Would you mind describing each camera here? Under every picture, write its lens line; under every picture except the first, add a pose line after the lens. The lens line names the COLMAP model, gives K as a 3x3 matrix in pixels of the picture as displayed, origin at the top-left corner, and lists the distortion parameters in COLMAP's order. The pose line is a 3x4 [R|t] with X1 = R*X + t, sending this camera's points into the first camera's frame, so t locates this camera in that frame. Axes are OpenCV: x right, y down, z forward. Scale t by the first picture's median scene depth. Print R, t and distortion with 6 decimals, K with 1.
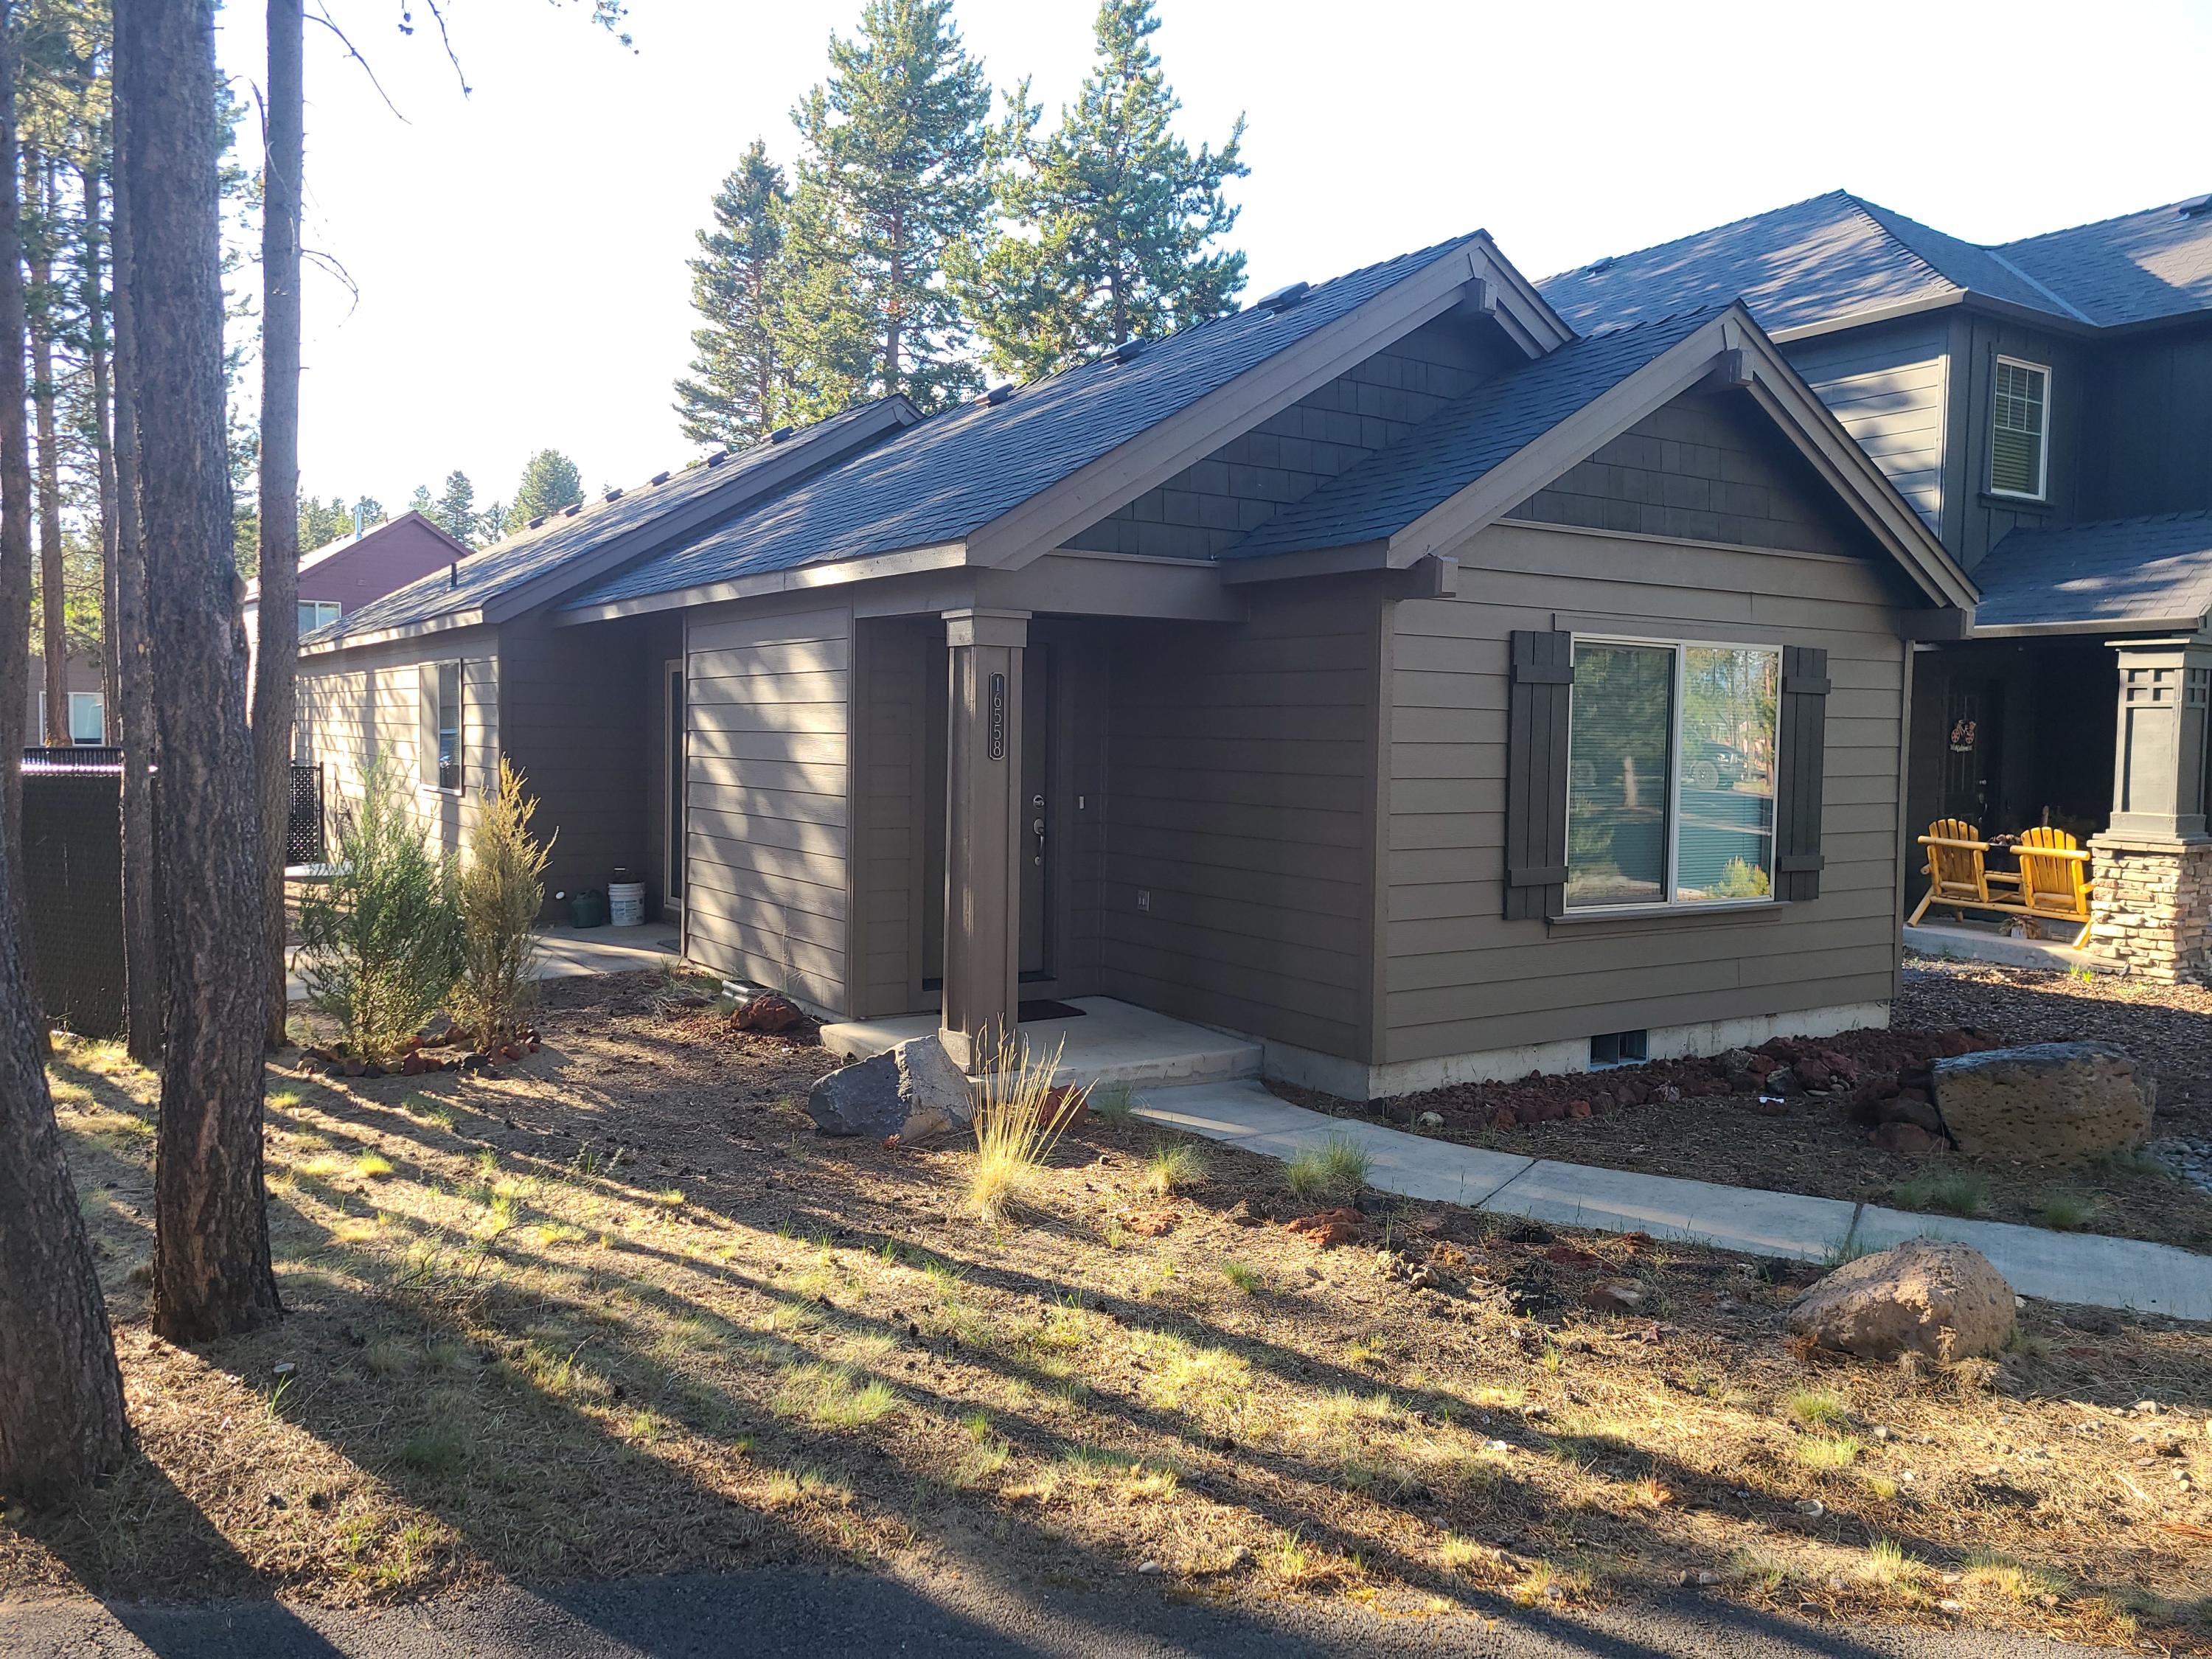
lens RADIAL K [[1630.0, 0, 1104.4], [0, 1630.0, 832.8], [0, 0, 1]] dist [0.055792, -0.041664]
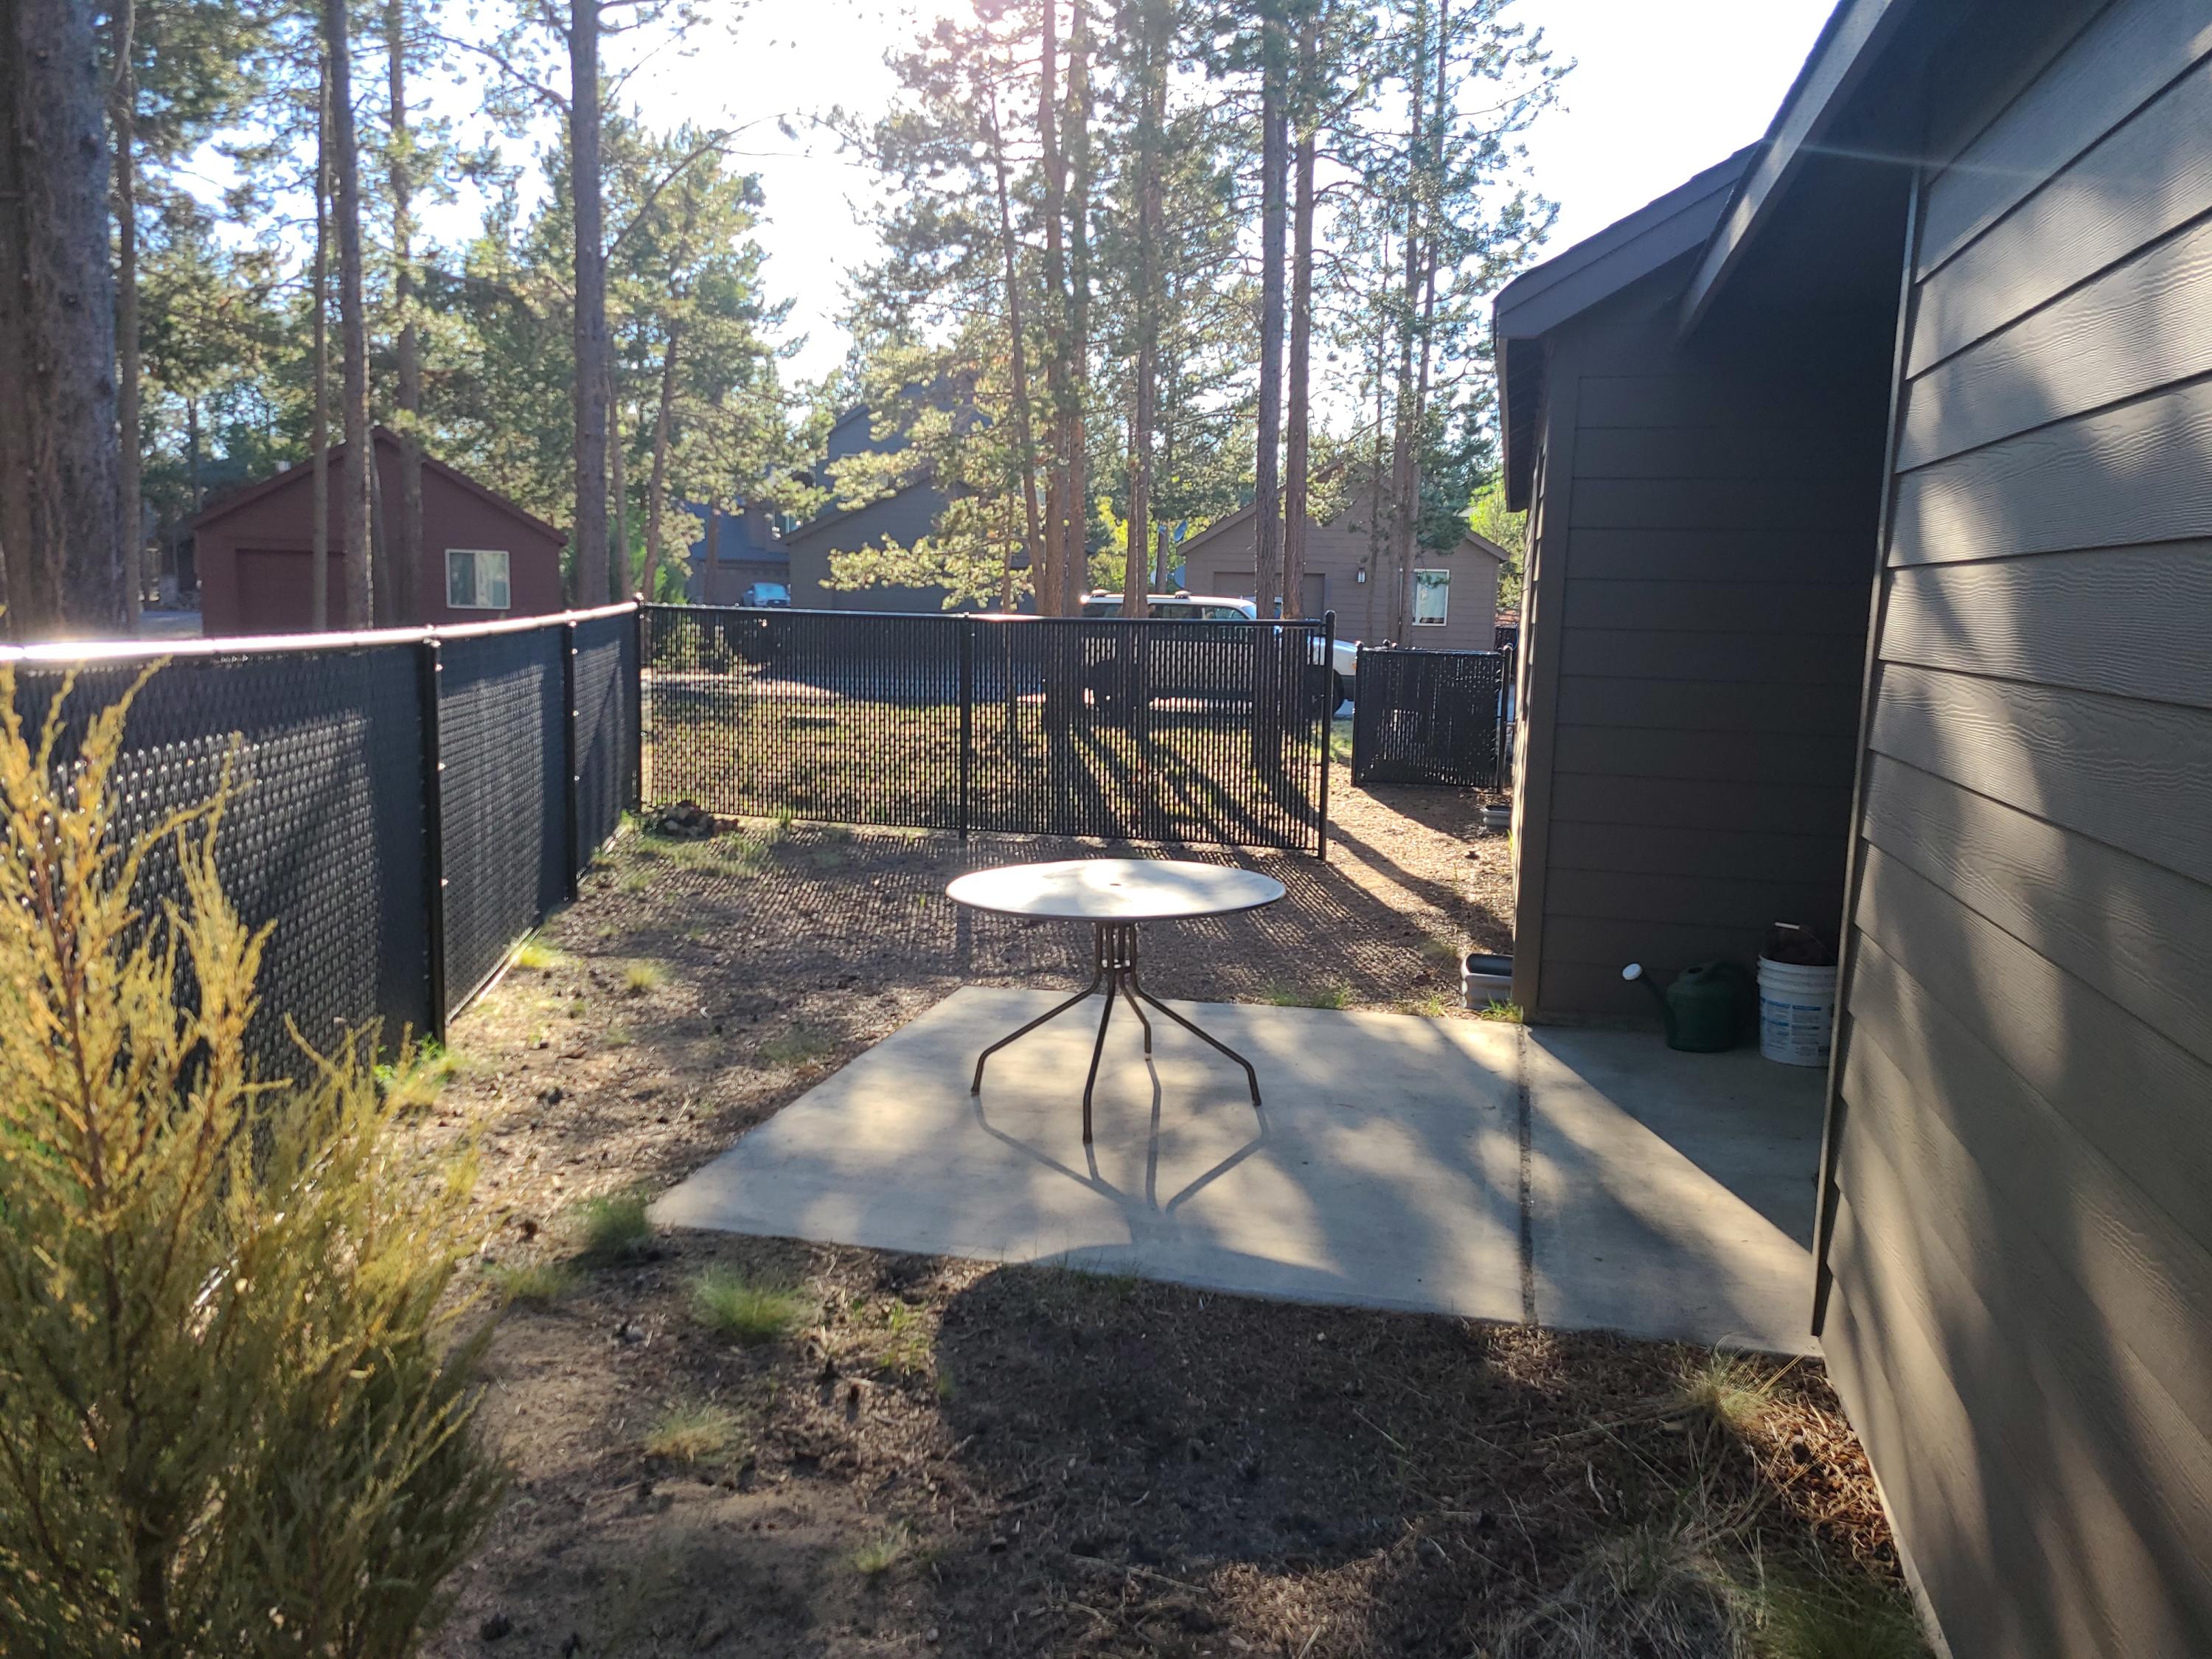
lens RADIAL K [[1633.3, 0, 1106.0], [0, 1633.3, 829.5], [0, 0, 1]] dist [0.069575, 0.001197]
pose [[0.685480, 0.104579, -0.720541, -0.188191], [-0.057014, 0.994302, 0.090072, -0.048510], [0.725855, -0.020661, 0.687537, 0.958149]]
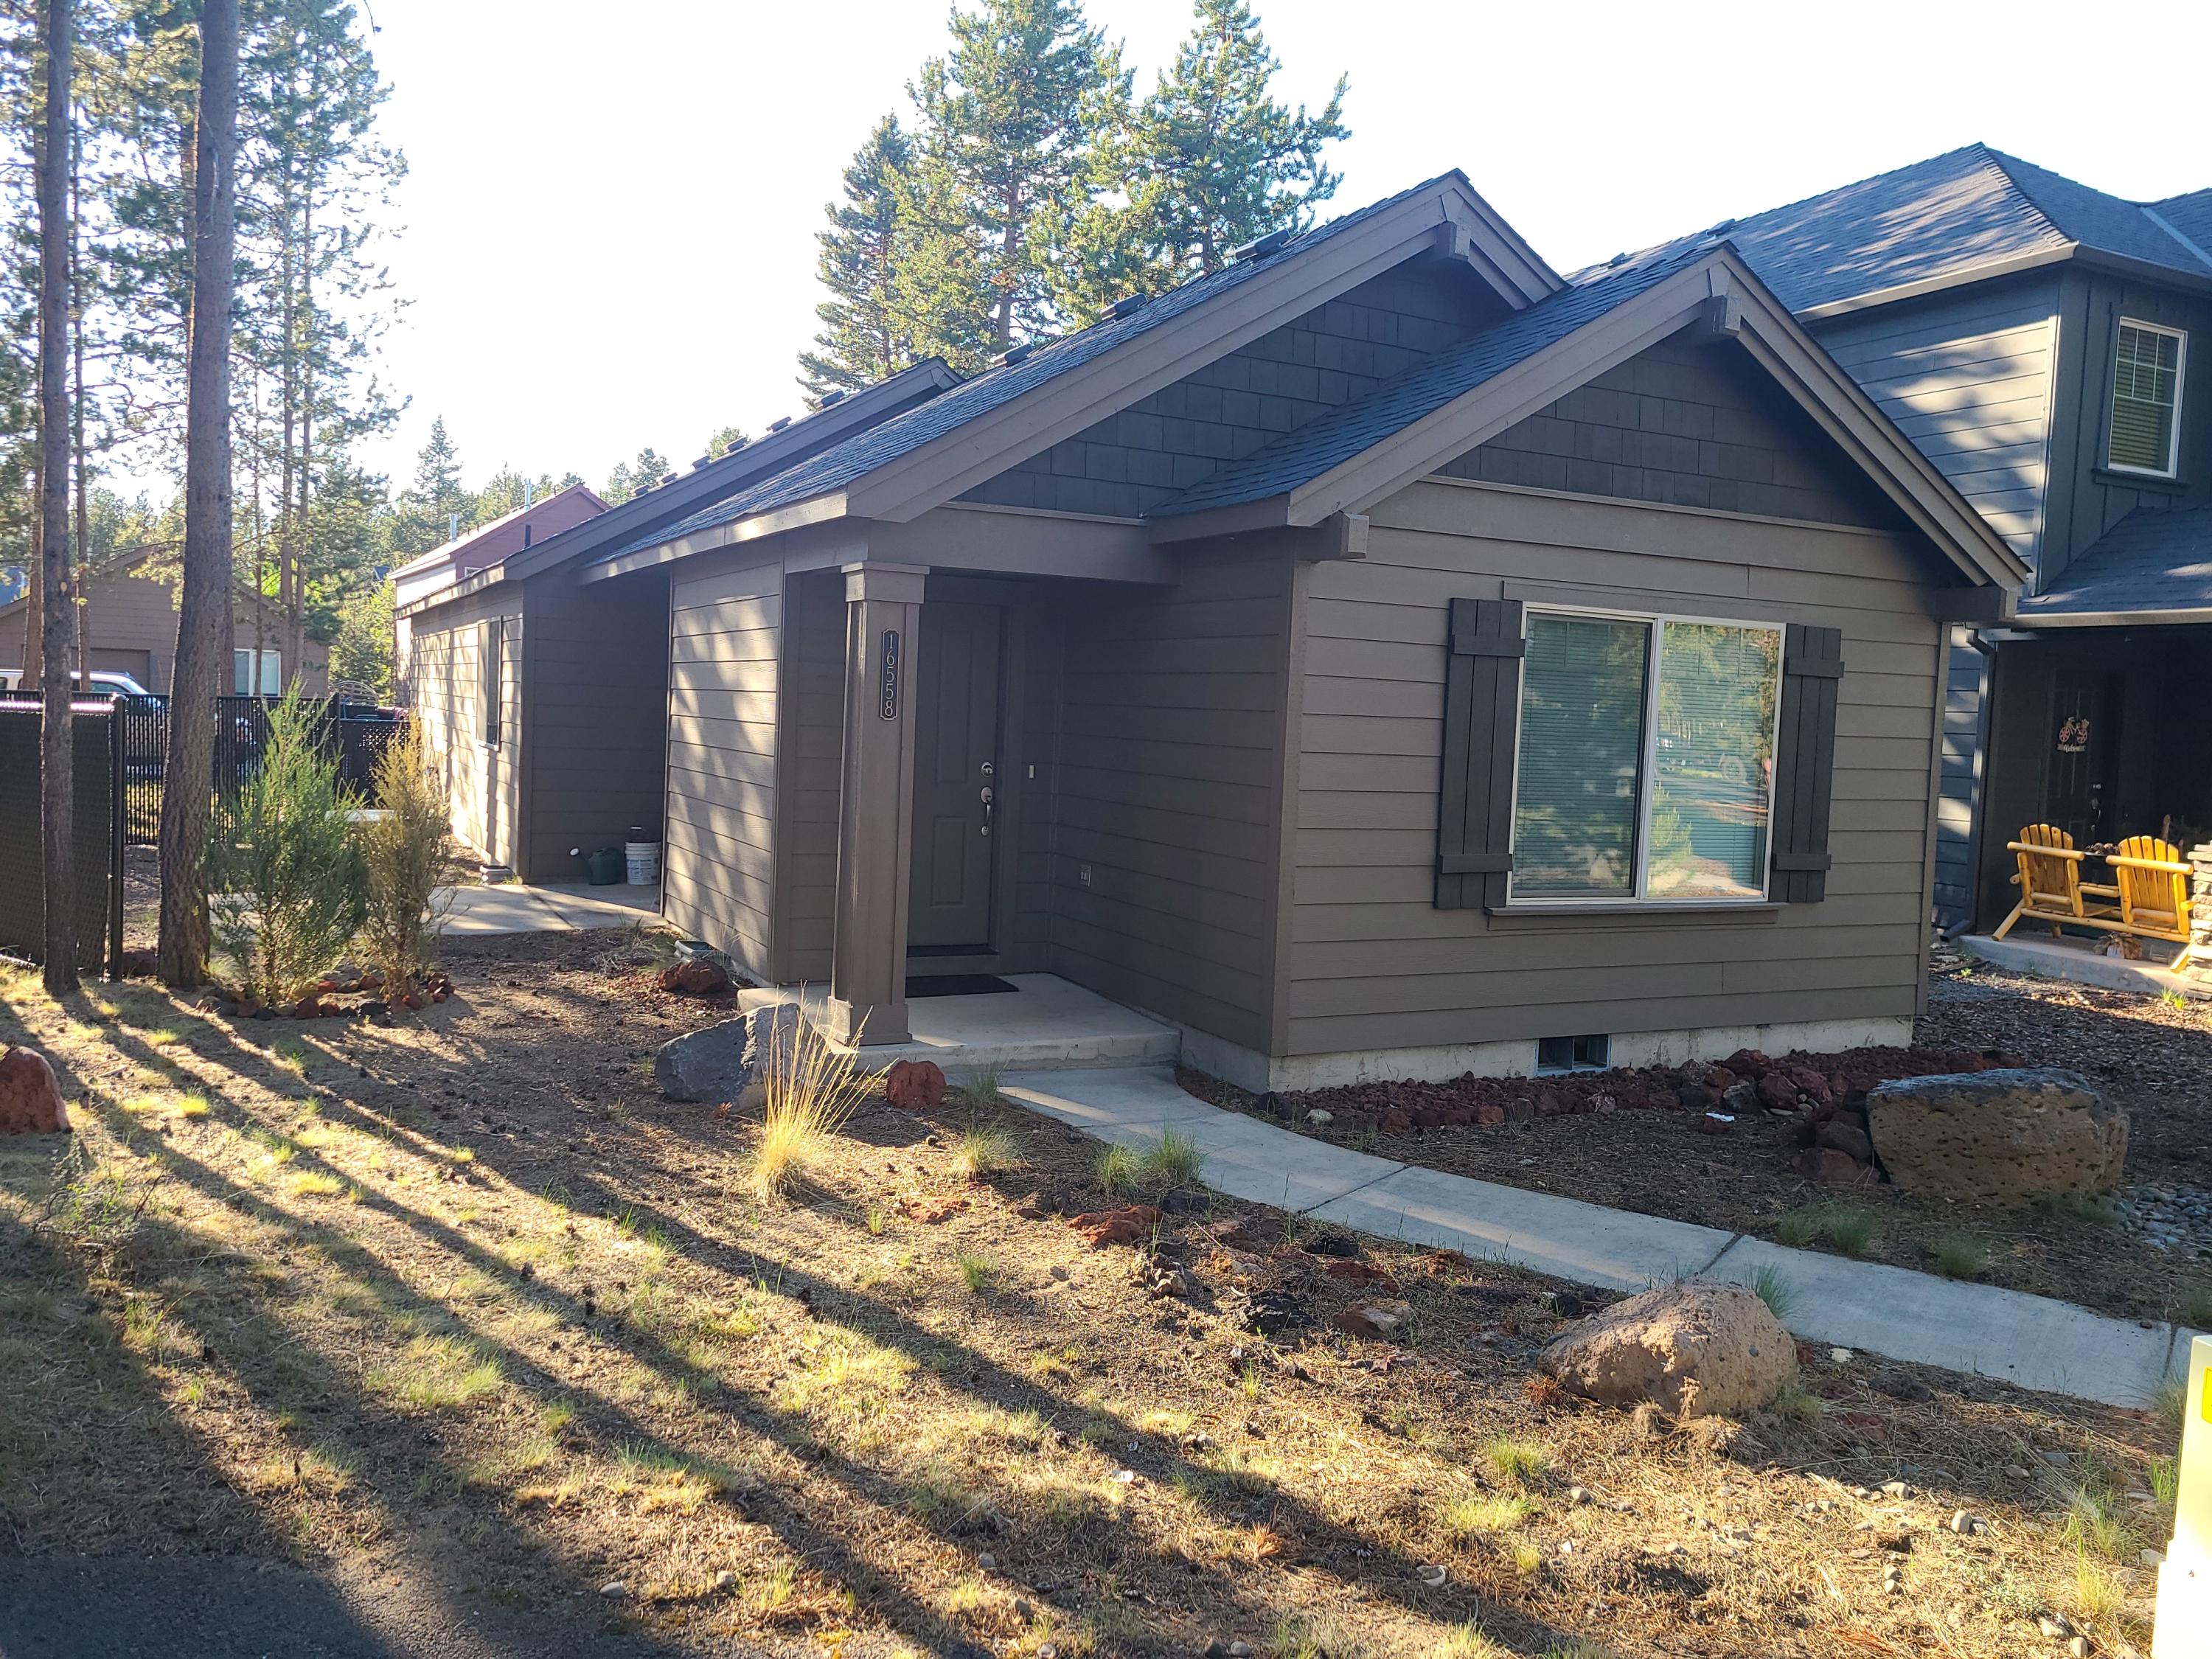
lens RADIAL K [[1632.2, 0, 1103.1], [0, 1632.2, 815.2], [0, 0, 1]] dist [0.057765, -0.038923]
pose [[0.993574, 0.034119, -0.107923, 0.156807], [-0.034223, 0.999414, 0.000893, 0.005805], [0.107890, 0.002806, 0.994159, 0.052917]]
